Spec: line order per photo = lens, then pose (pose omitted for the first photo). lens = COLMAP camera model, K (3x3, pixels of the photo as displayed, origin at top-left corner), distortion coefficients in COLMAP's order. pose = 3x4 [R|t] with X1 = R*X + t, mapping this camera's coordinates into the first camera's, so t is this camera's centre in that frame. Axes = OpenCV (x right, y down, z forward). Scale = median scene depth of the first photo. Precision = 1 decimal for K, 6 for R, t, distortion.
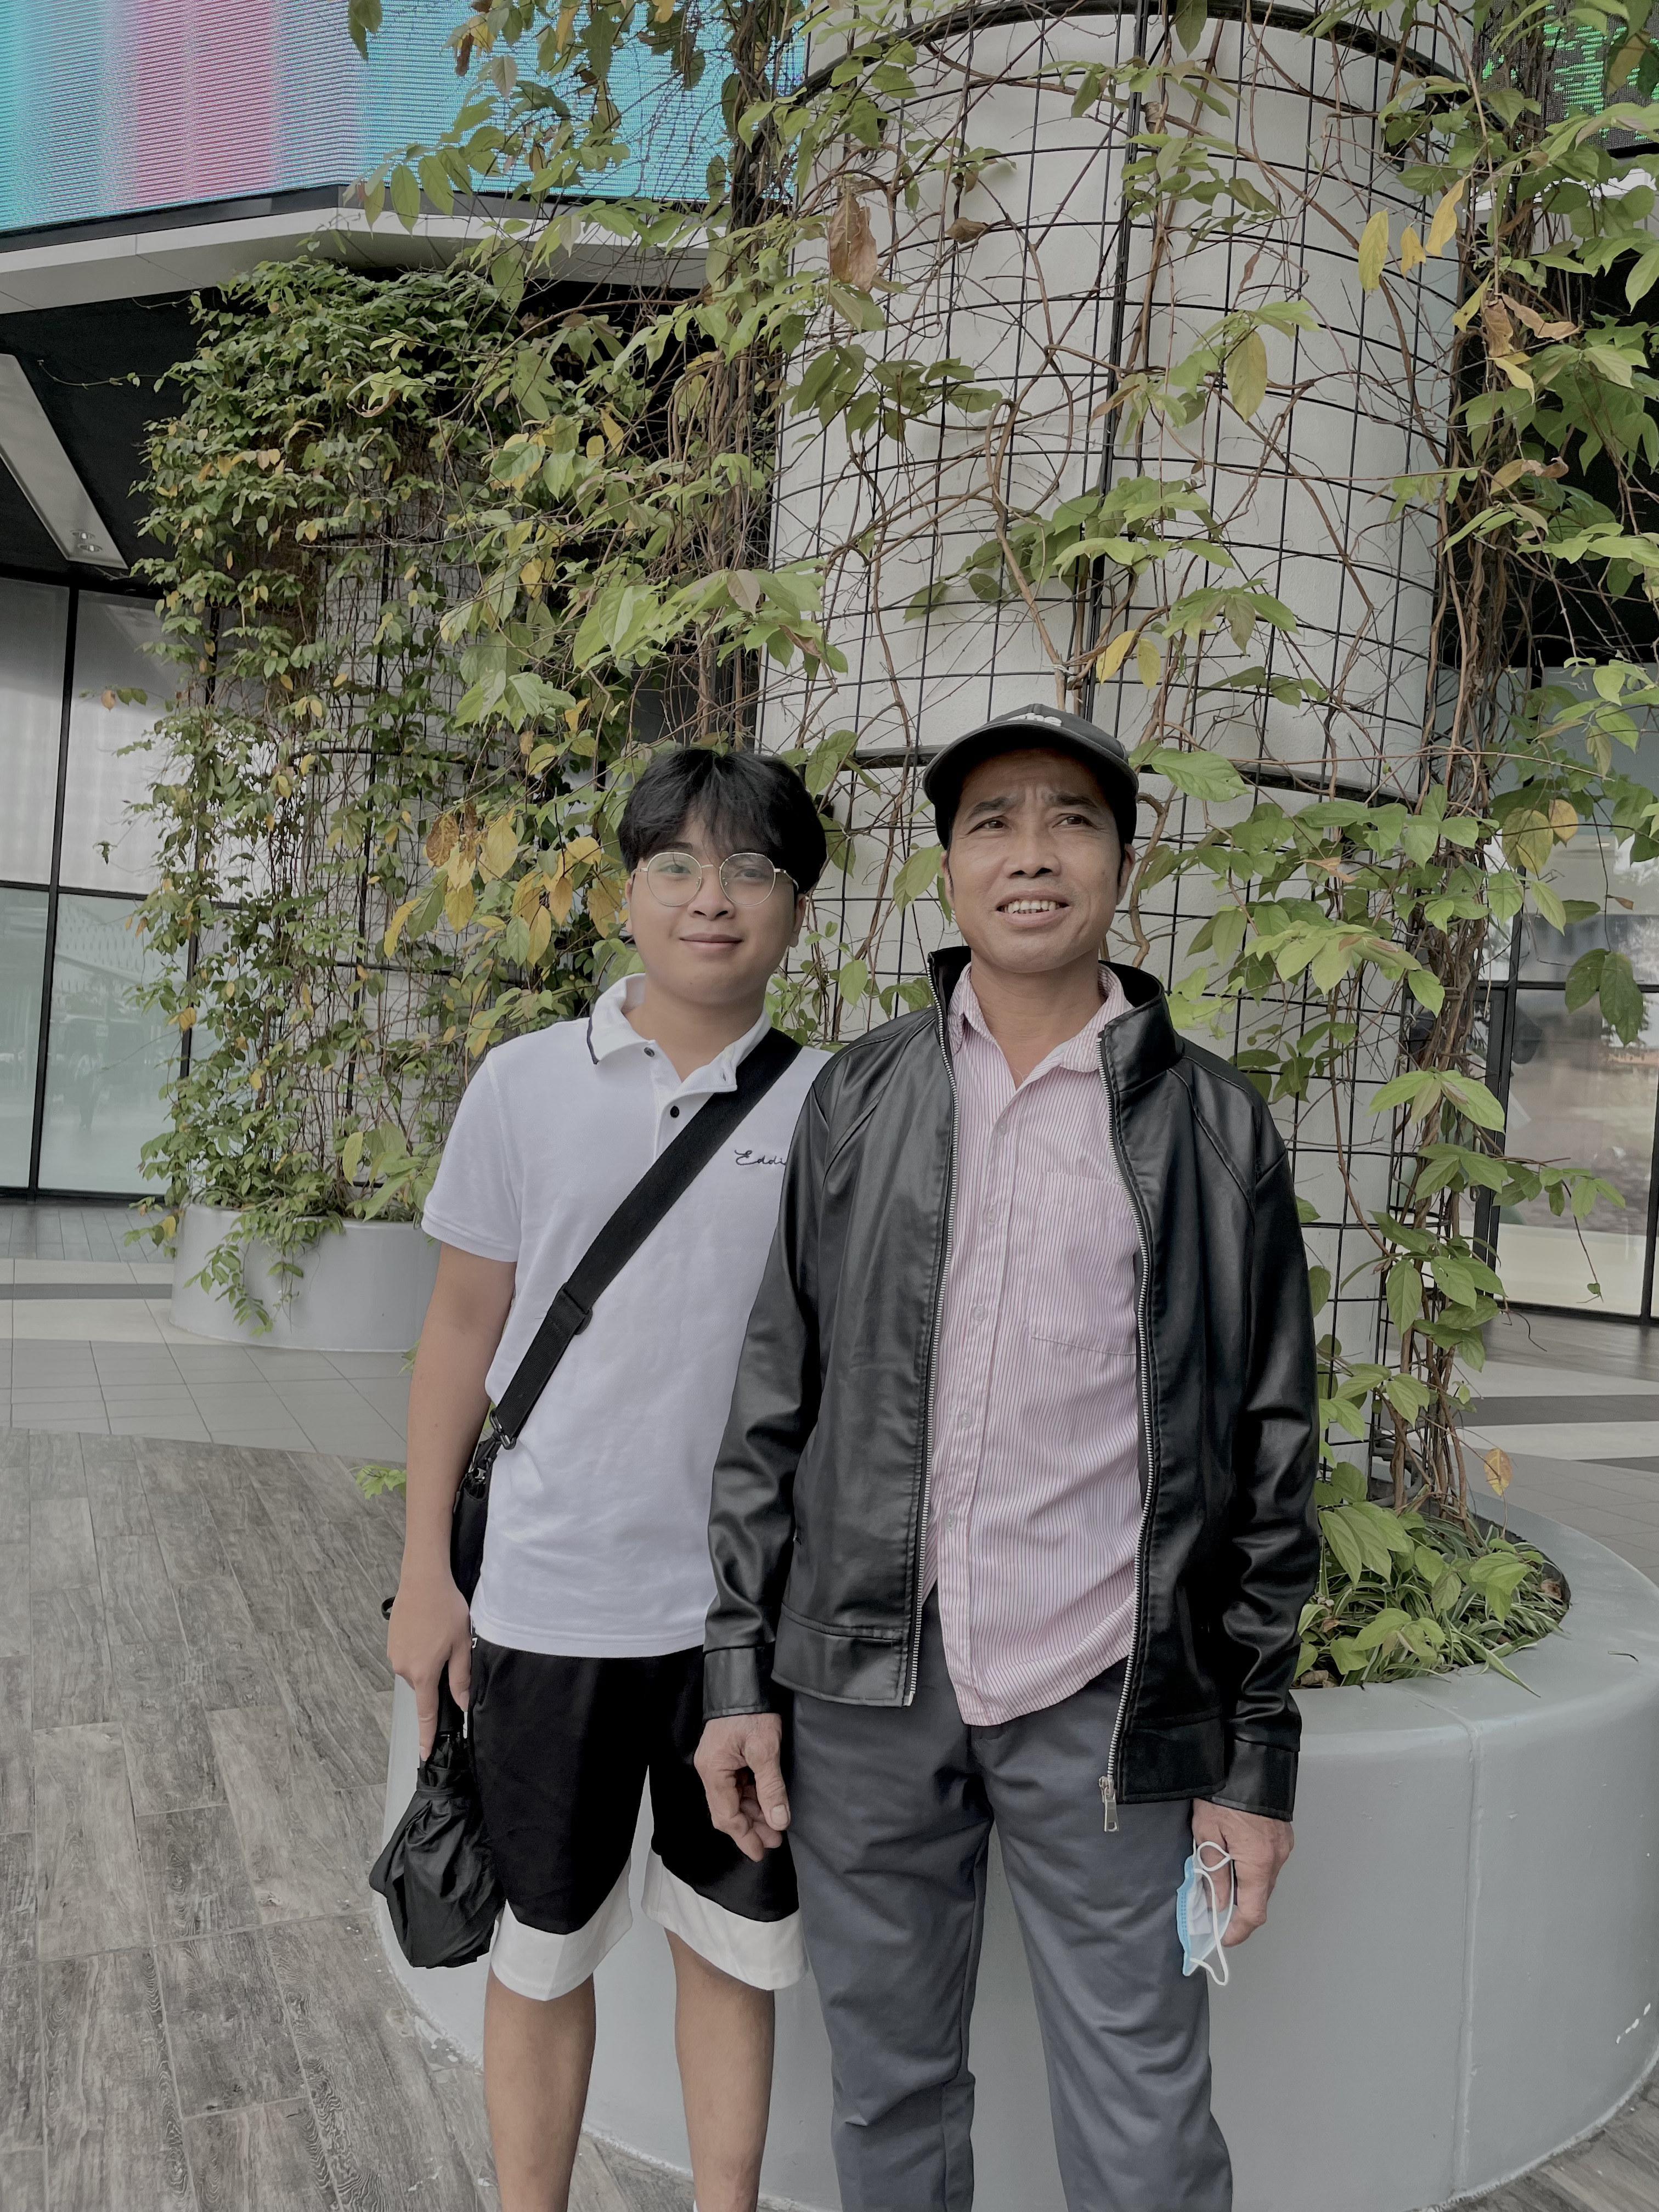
lens RADIAL K [[1714.2, 0, 835.4], [0, 1714.2, 1107.1], [0, 0, 1]] dist [0.019127, -0.065063]
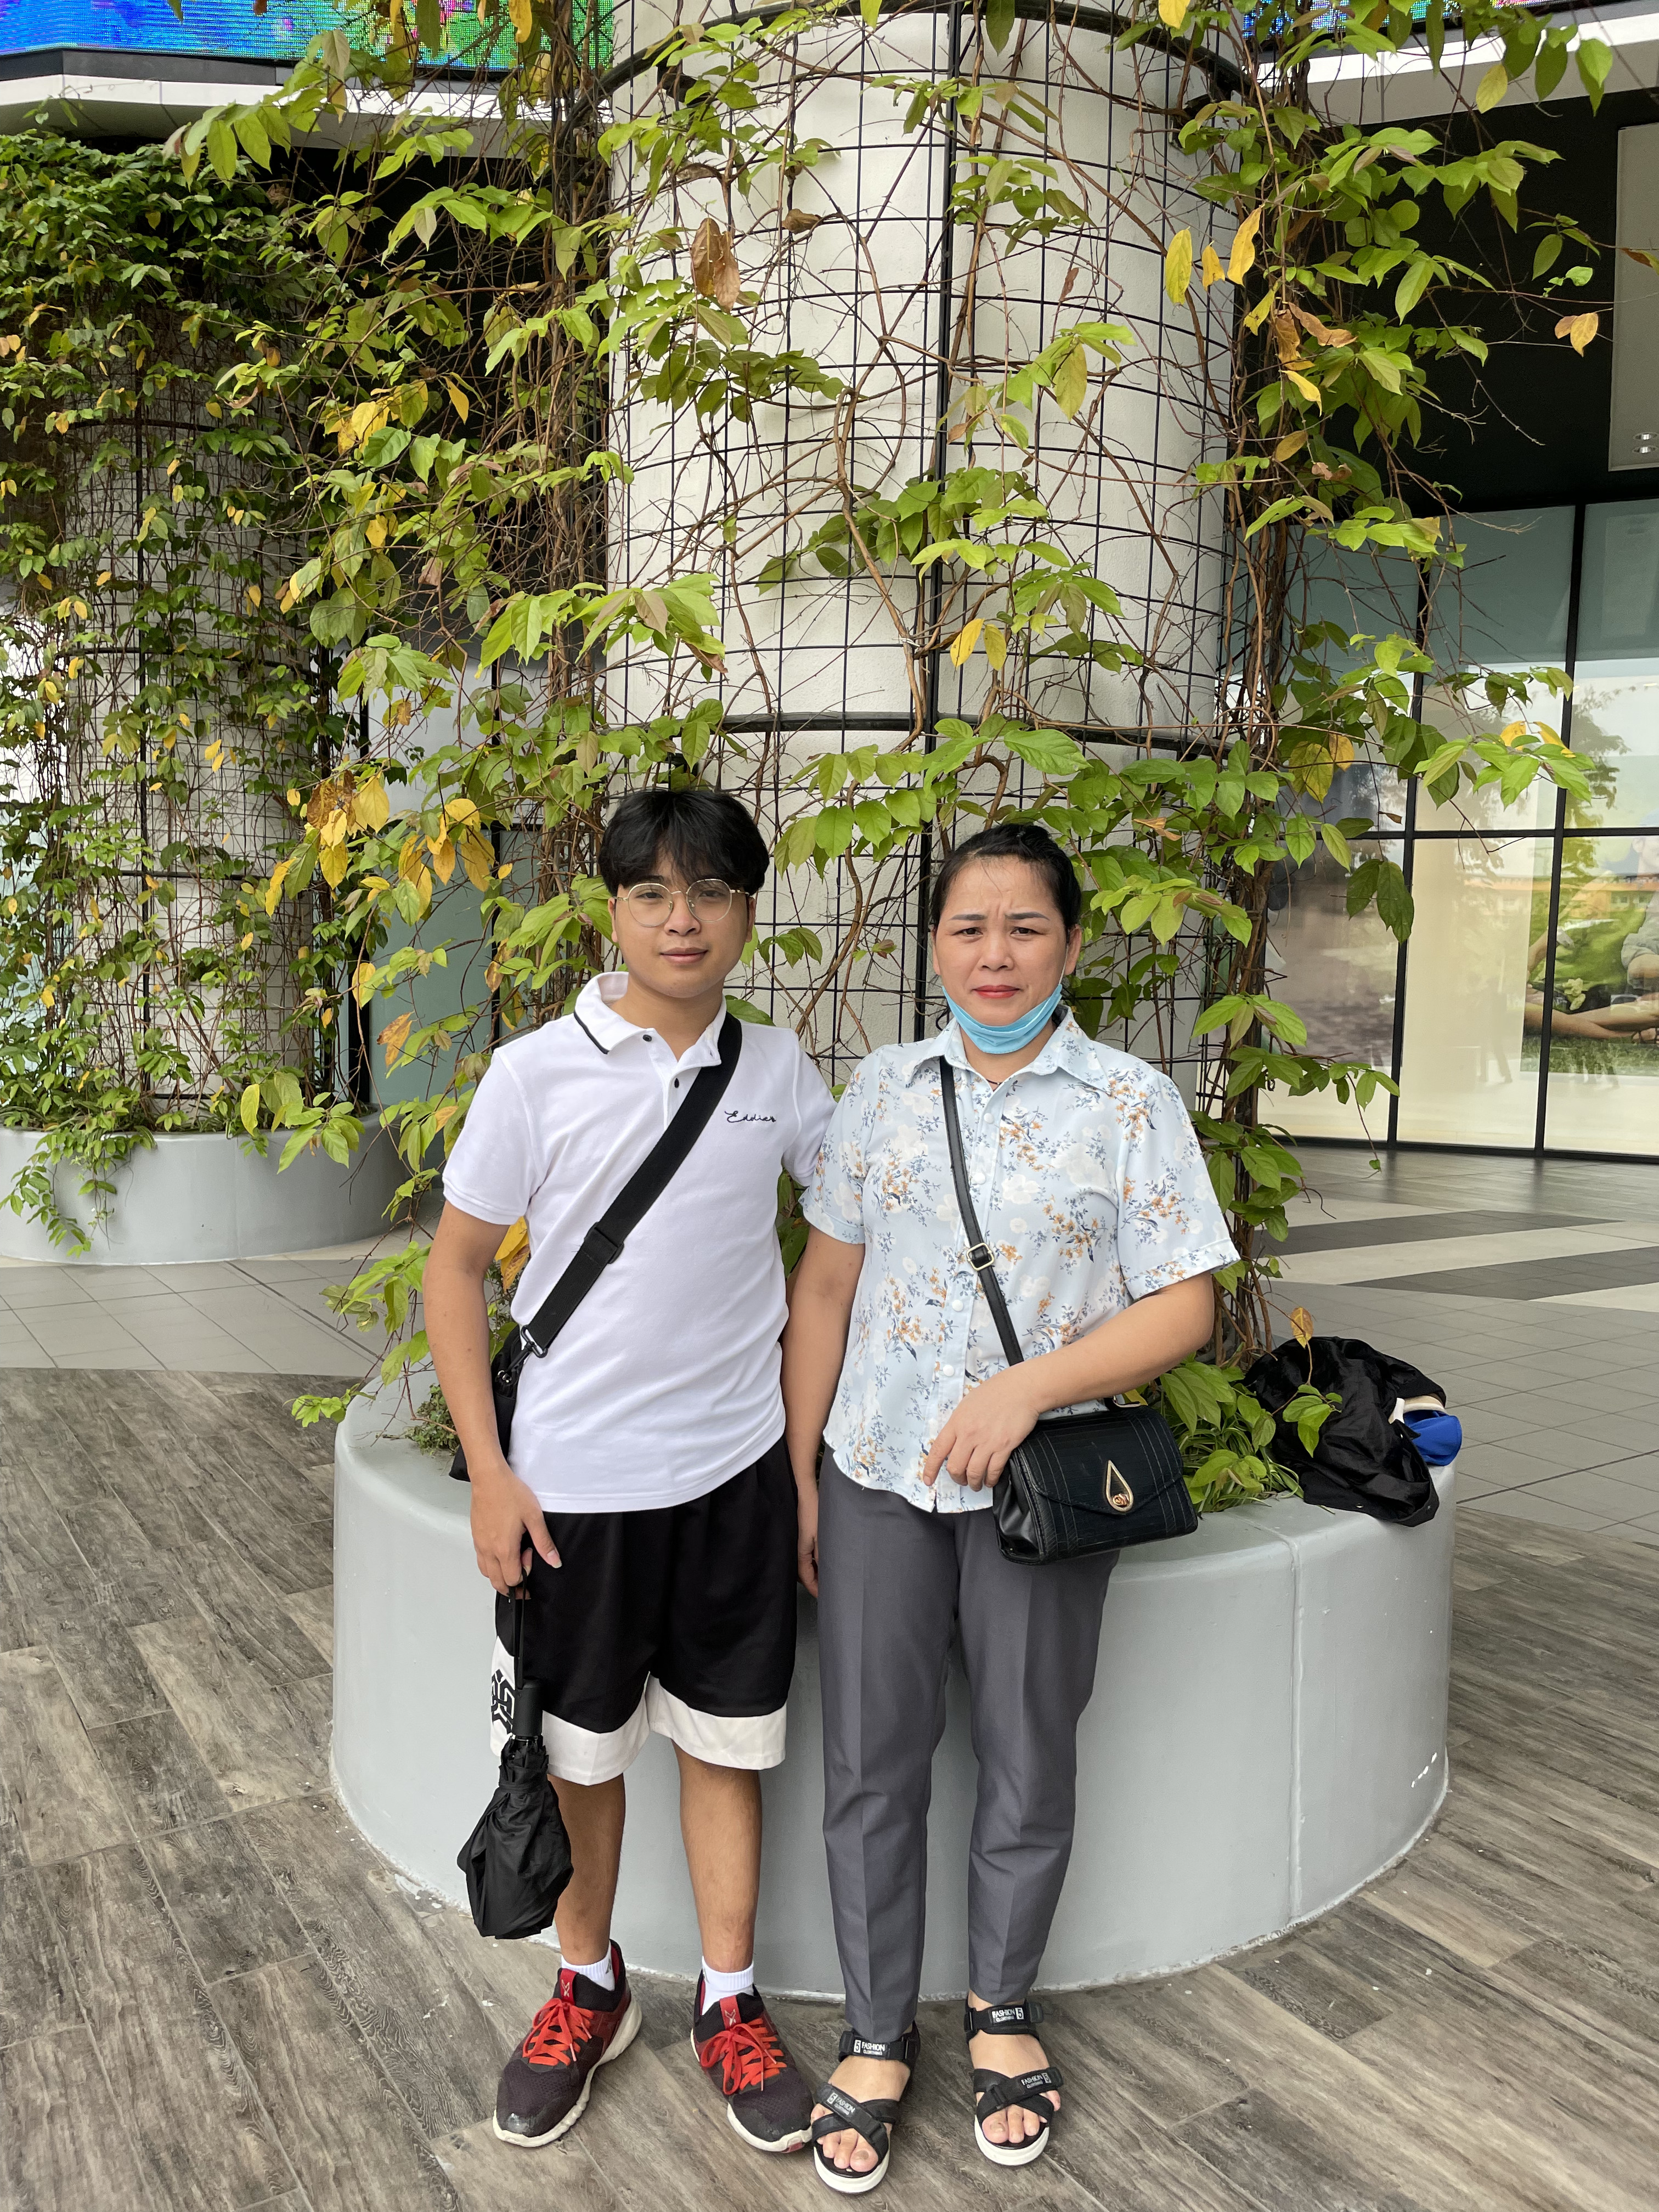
lens RADIAL K [[1714.2, 0, 827.0], [0, 1714.2, 1116.6], [0, 0, 1]] dist [0.019127, -0.065063]
pose [[0.990575, -0.058237, 0.123976, -0.071803], [0.047146, 0.994772, 0.090589, -0.051510], [-0.128604, -0.083890, 0.988141, -0.104831]]
